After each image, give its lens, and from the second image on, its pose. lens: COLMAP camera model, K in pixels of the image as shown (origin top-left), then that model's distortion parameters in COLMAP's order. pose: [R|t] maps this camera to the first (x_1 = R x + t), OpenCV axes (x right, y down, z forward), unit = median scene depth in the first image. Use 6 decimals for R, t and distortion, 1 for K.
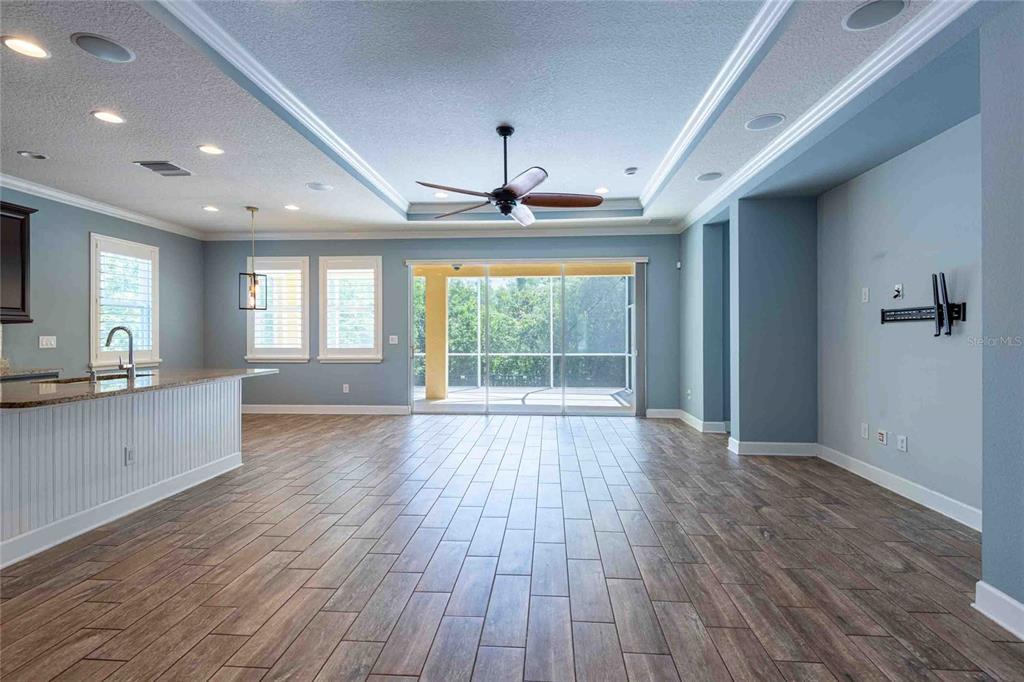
lens RADIAL K [[472.0, 0, 535.5], [0, 472.0, 335.3], [0, 0, 1]] dist [0.022363, -0.012232]
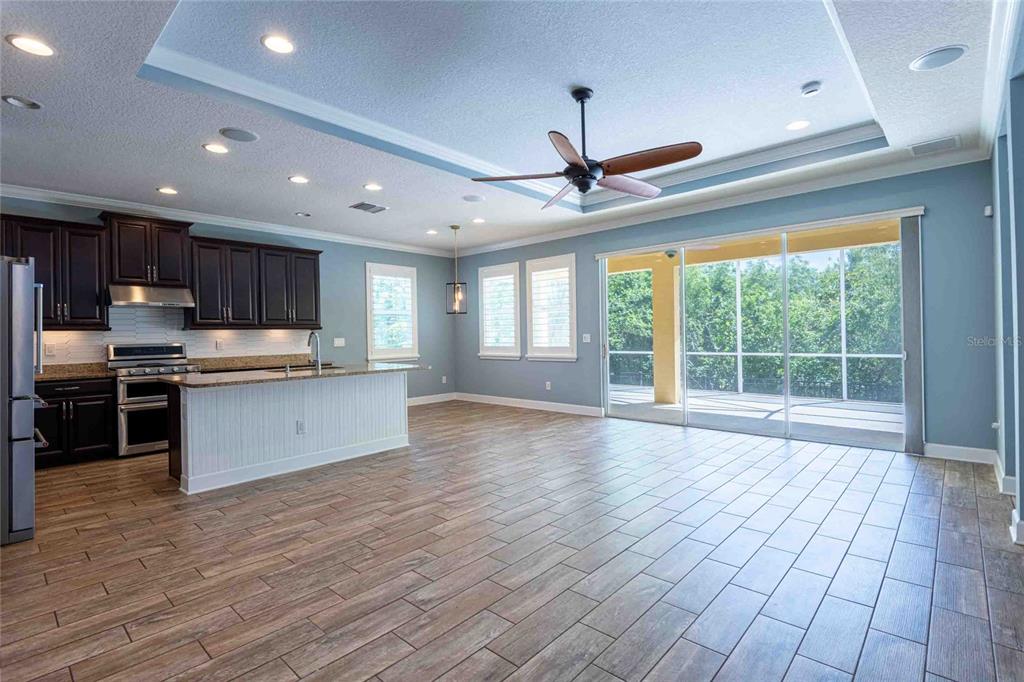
lens RADIAL K [[495.1, 0, 529.8], [0, 495.1, 331.7], [0, 0, 1]] dist [0.013333, -0.006717]
pose [[0.779552, -0.016632, -0.626116, 0.310541], [0.016239, 0.999848, -0.006341, 0.000654], [0.626127, -0.005225, 0.779704, 0.177312]]
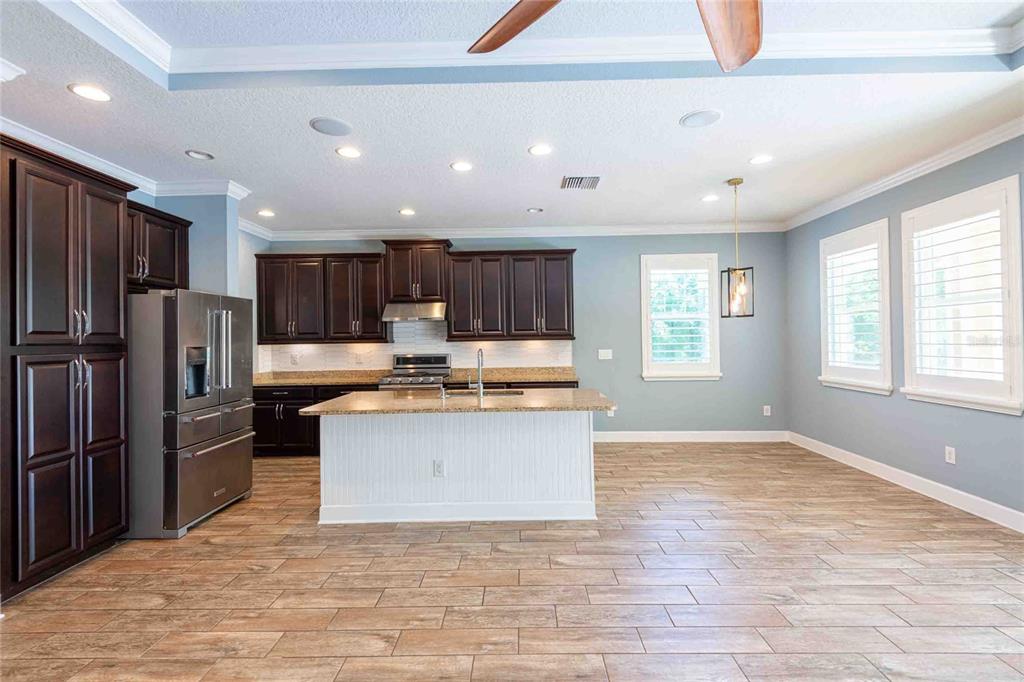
lens RADIAL K [[472.0, 0, 514.0], [0, 472.0, 330.9], [0, 0, 1]] dist [0.022363, -0.012232]
pose [[0.020752, -0.018081, -0.999621, 0.139732], [0.012608, 0.999762, -0.017821, -0.024168], [0.999705, -0.012234, 0.020975, 0.661206]]
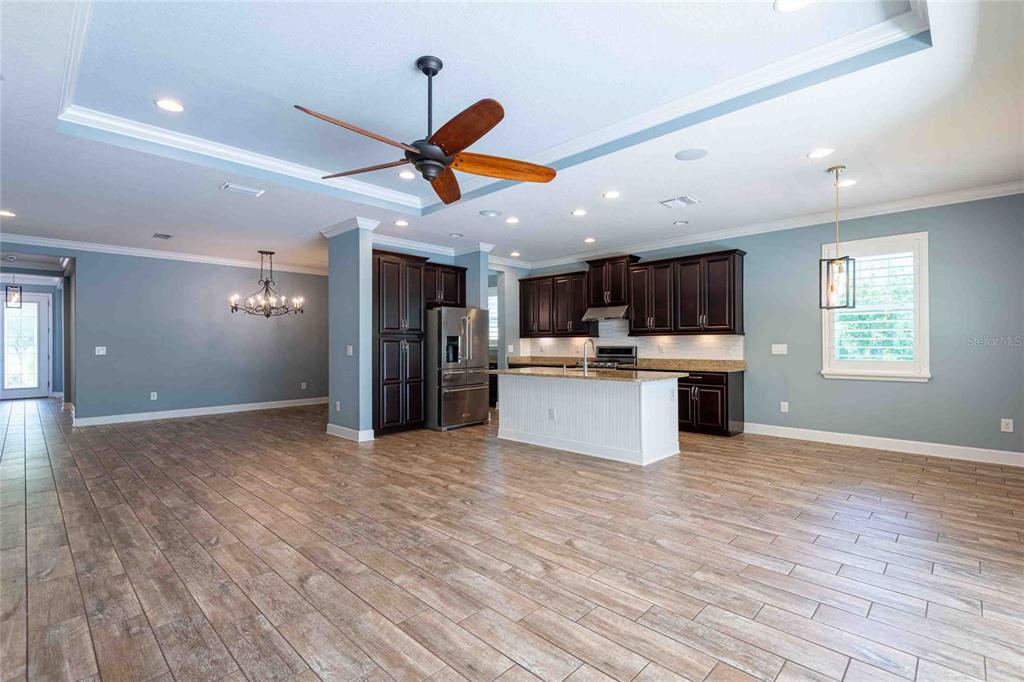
lens RADIAL K [[472.0, 0, 502.7], [0, 472.0, 340.5], [0, 0, 1]] dist [0.022363, -0.012232]
pose [[-0.683499, -0.004666, -0.729937, 0.289367], [0.001056, 0.999972, -0.007381, -0.000084], [0.729951, -0.005816, -0.683475, 1.161984]]
